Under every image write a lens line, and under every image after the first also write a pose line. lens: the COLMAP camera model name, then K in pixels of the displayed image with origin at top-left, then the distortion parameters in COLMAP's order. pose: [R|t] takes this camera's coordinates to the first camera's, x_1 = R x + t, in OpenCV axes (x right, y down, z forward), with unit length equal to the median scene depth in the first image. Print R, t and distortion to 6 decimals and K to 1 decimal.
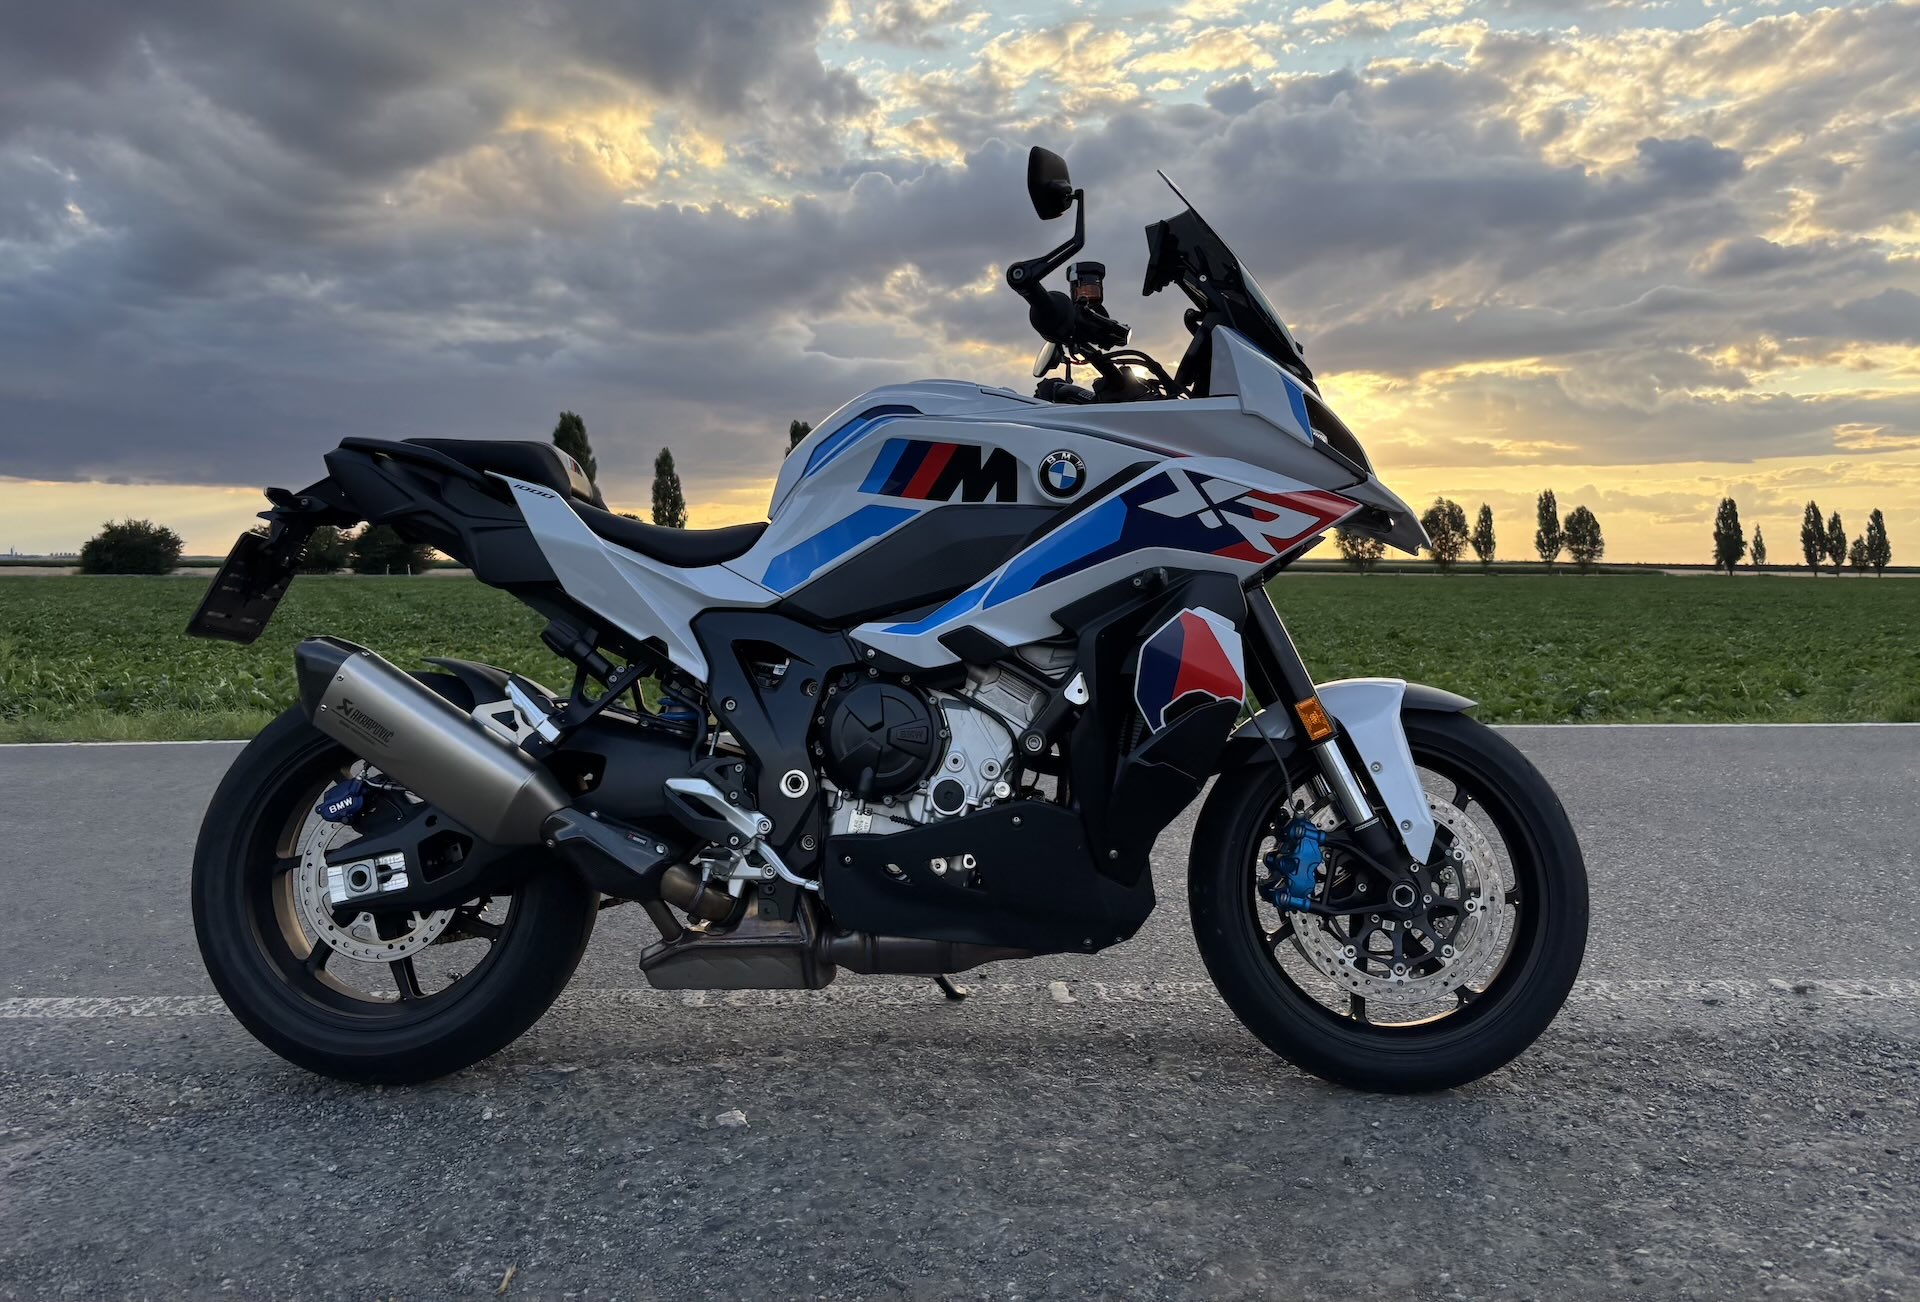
lens RADIAL K [[1435.2, 0, 956.3], [0, 1435.2, 573.9], [0, 0, 1]] dist [0.043232, -0.047281]
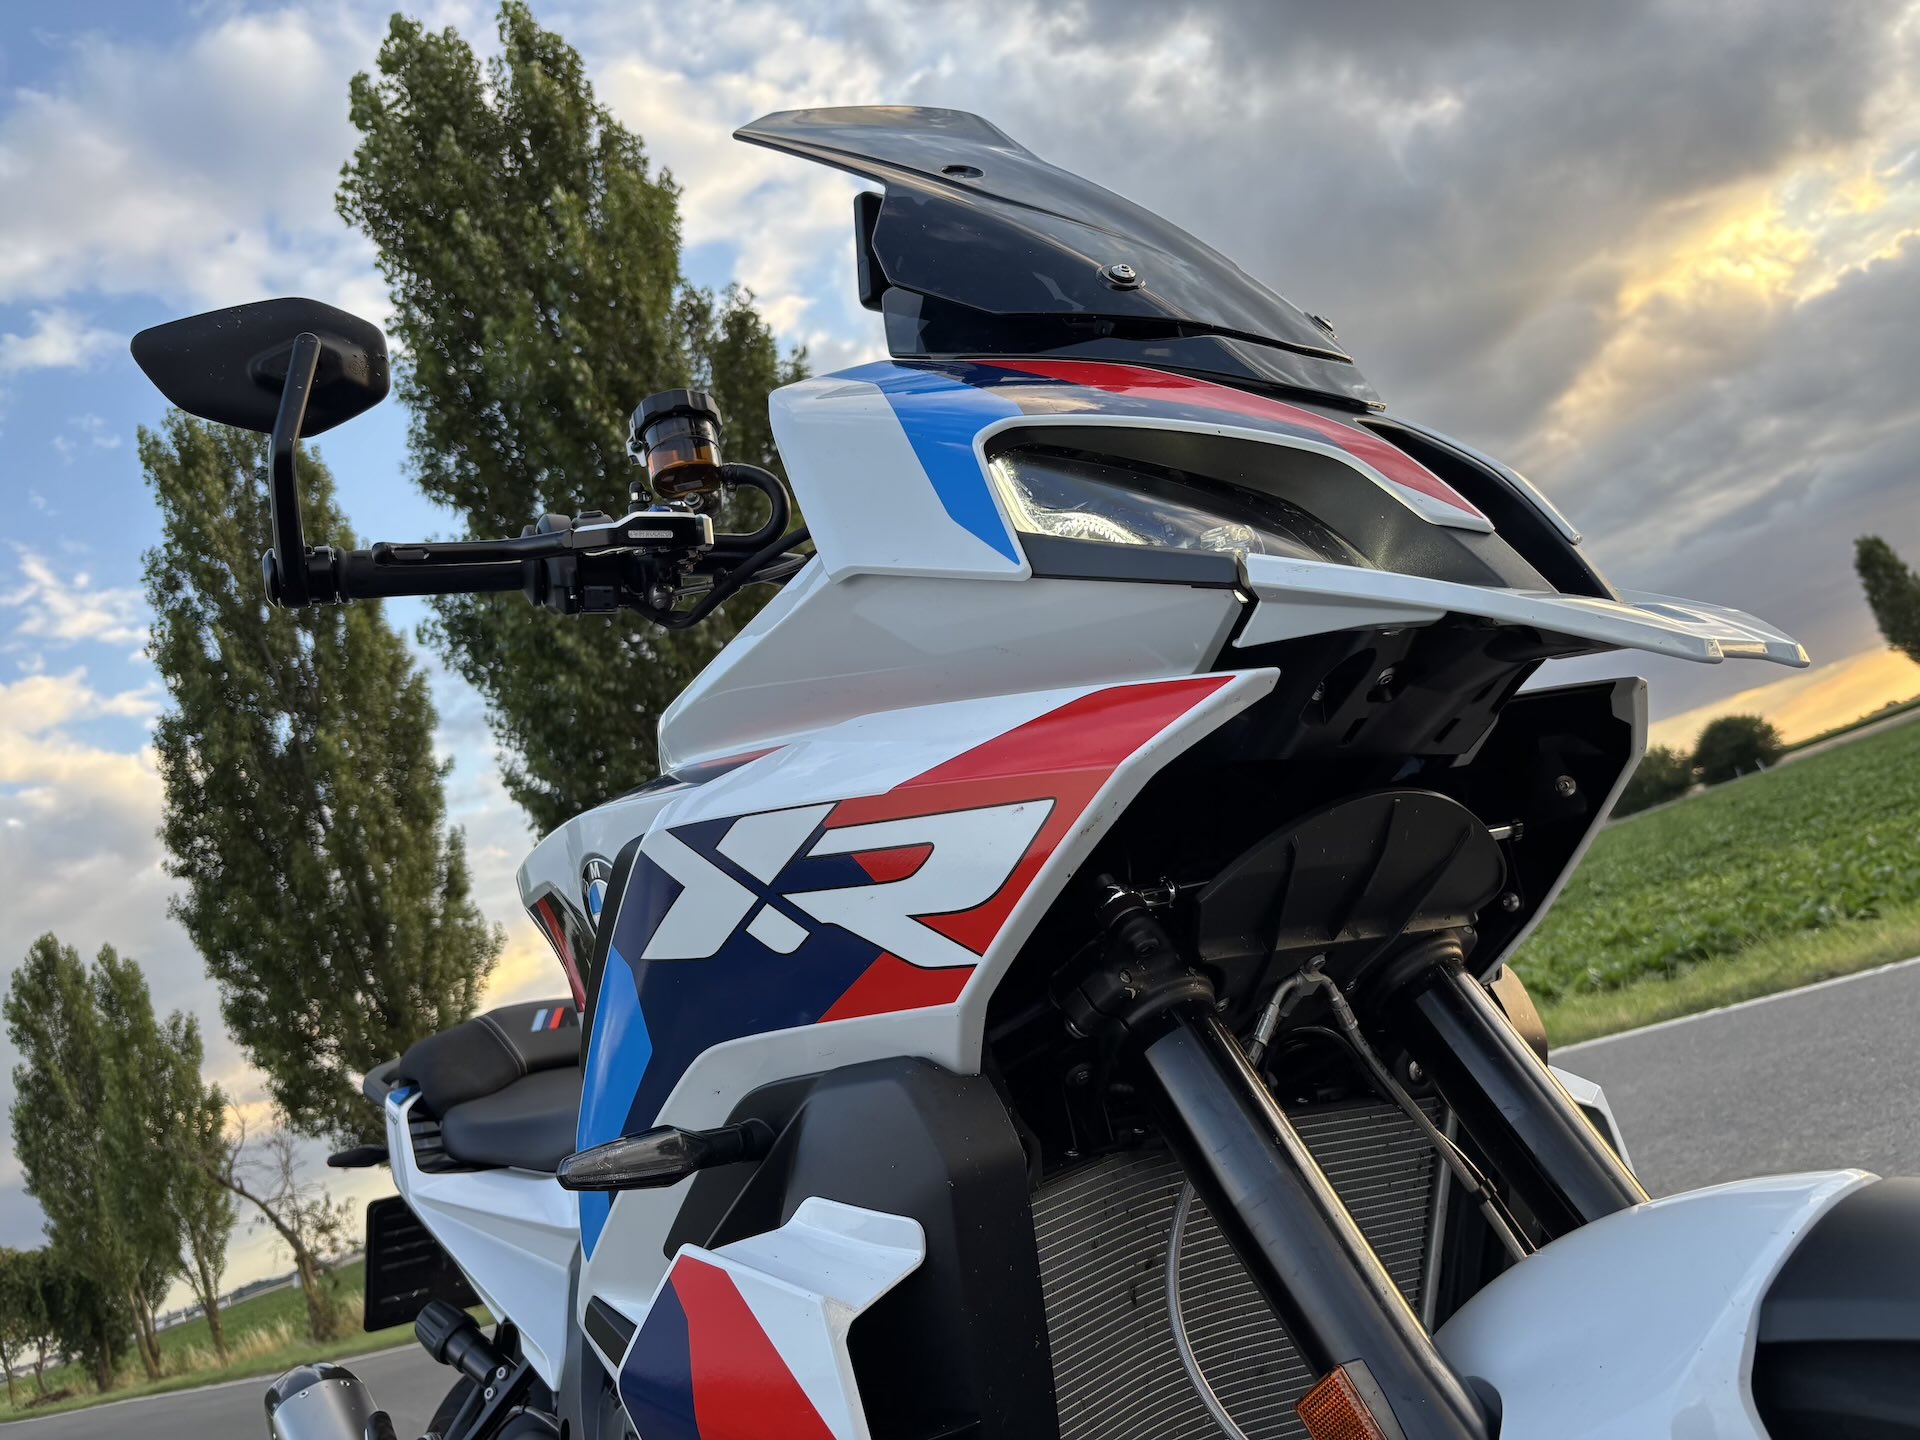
lens RADIAL K [[1469.9, 0, 960.0], [0, 1469.9, 720.0], [0, 0, 1]] dist [0.001701, -0.002153]
pose [[0.617054, -0.371366, -0.693781, 0.451193], [0.320577, 0.923795, -0.209364, 0.003107], [0.718662, -0.093221, 0.689083, 0.767226]]
